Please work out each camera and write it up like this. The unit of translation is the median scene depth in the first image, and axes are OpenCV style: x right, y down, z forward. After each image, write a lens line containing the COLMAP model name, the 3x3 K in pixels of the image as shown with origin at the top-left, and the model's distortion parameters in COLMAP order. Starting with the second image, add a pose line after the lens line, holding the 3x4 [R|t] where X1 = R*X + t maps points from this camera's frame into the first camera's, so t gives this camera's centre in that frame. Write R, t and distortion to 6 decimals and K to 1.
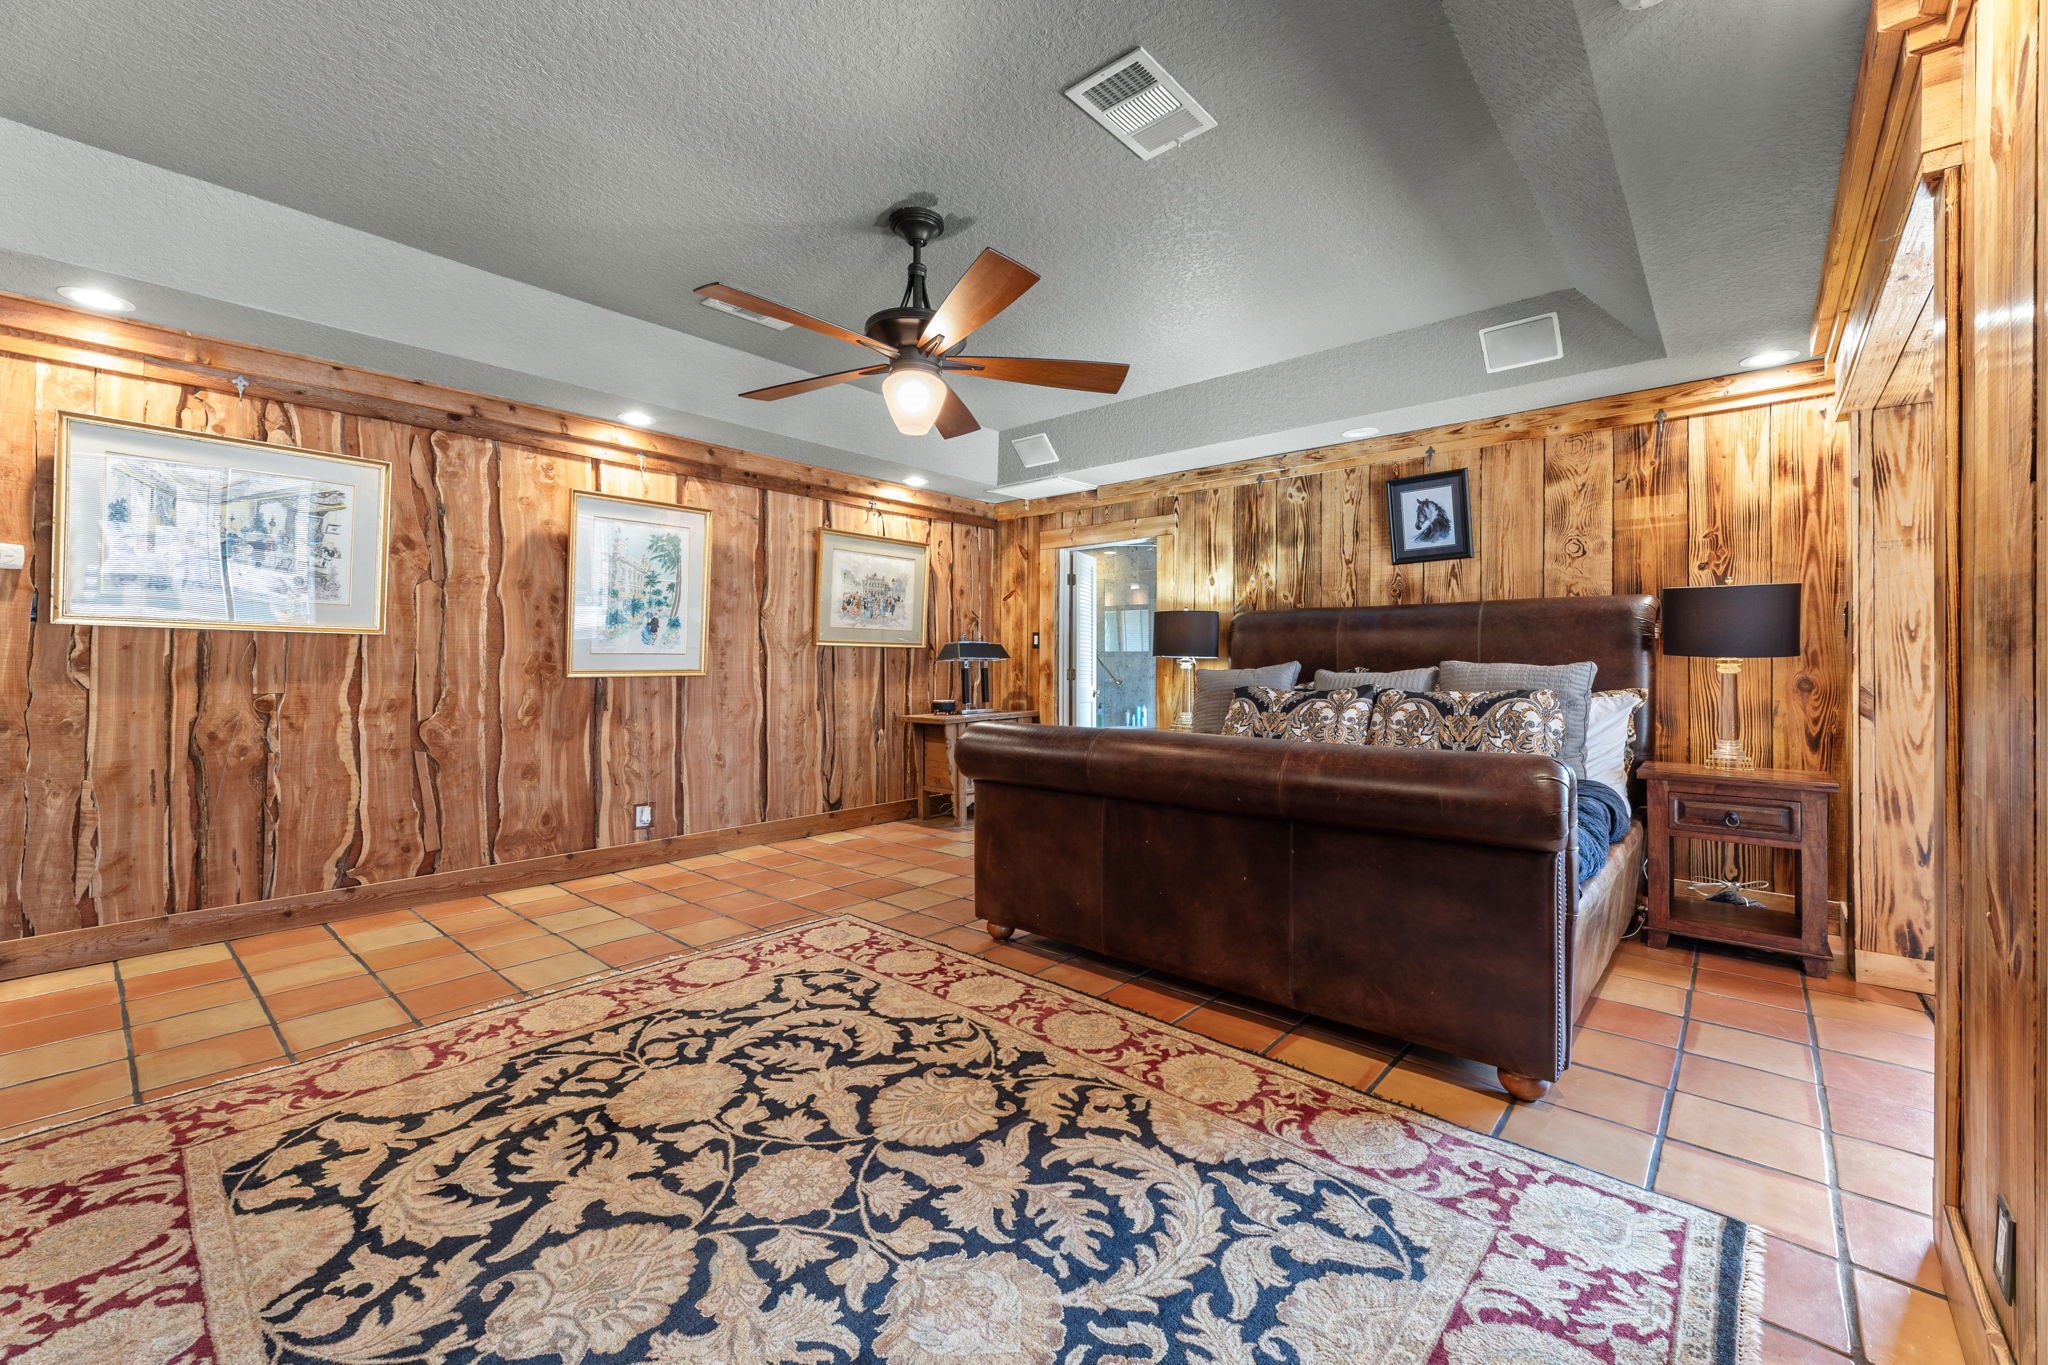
lens RADIAL K [[825.6, 0, 1031.1], [0, 825.6, 674.1], [0, 0, 1]] dist [0.002003, 0.000378]
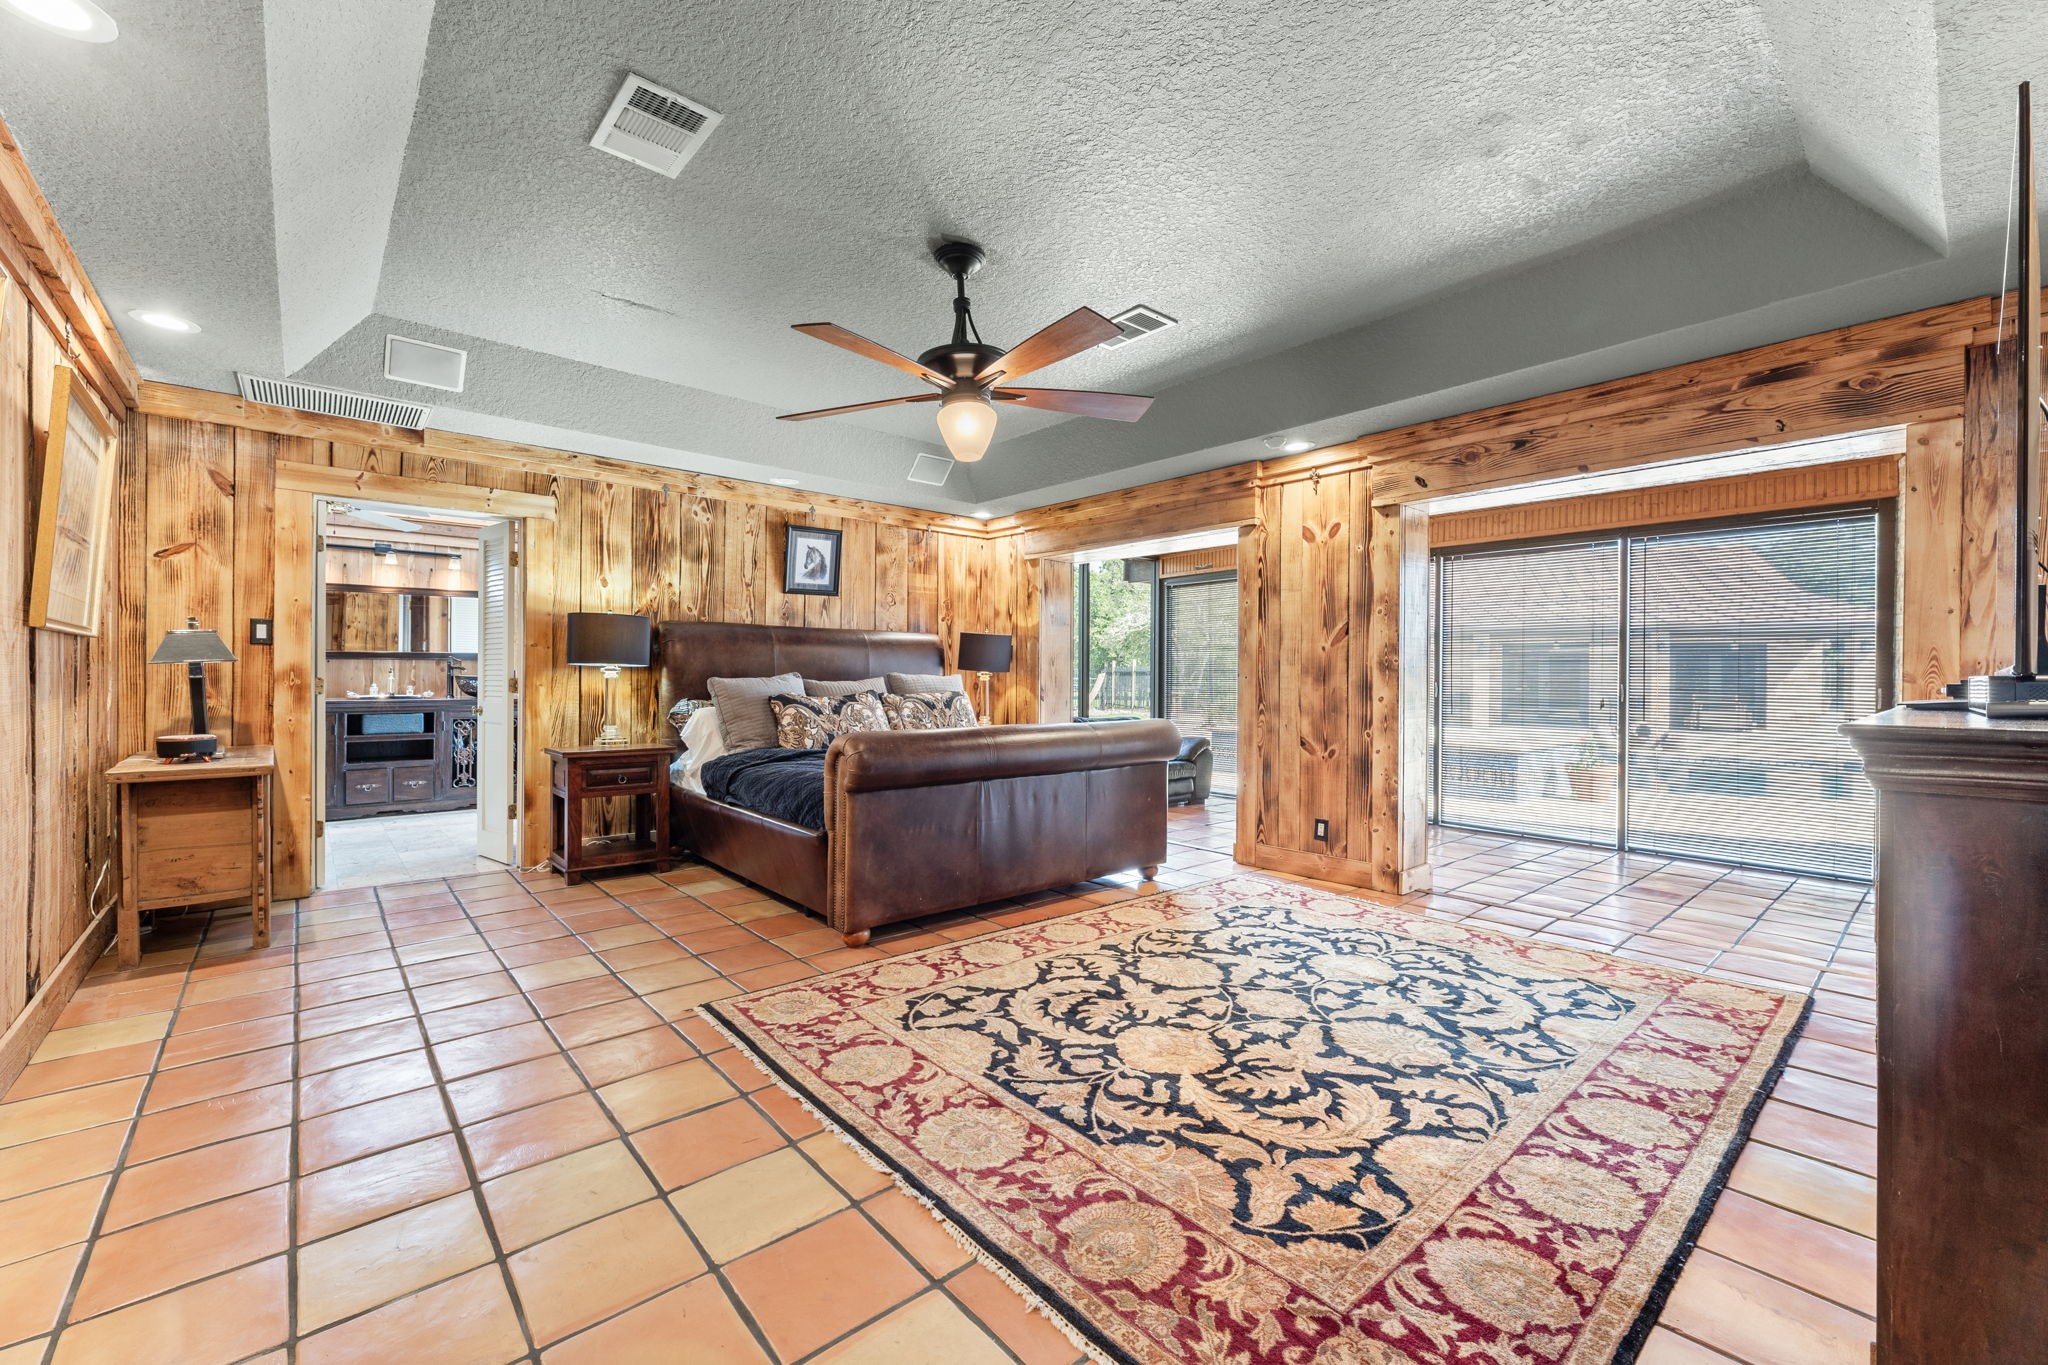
lens RADIAL K [[825.6, 0, 1031.1], [0, 825.6, 674.1], [0, 0, 1]] dist [0.002003, 0.000378]
pose [[0.130703, 0.004047, 0.991413, -1.430459], [0.005851, 0.999971, -0.004853, -0.007123], [-0.991404, 0.006435, 0.130676, 0.931805]]
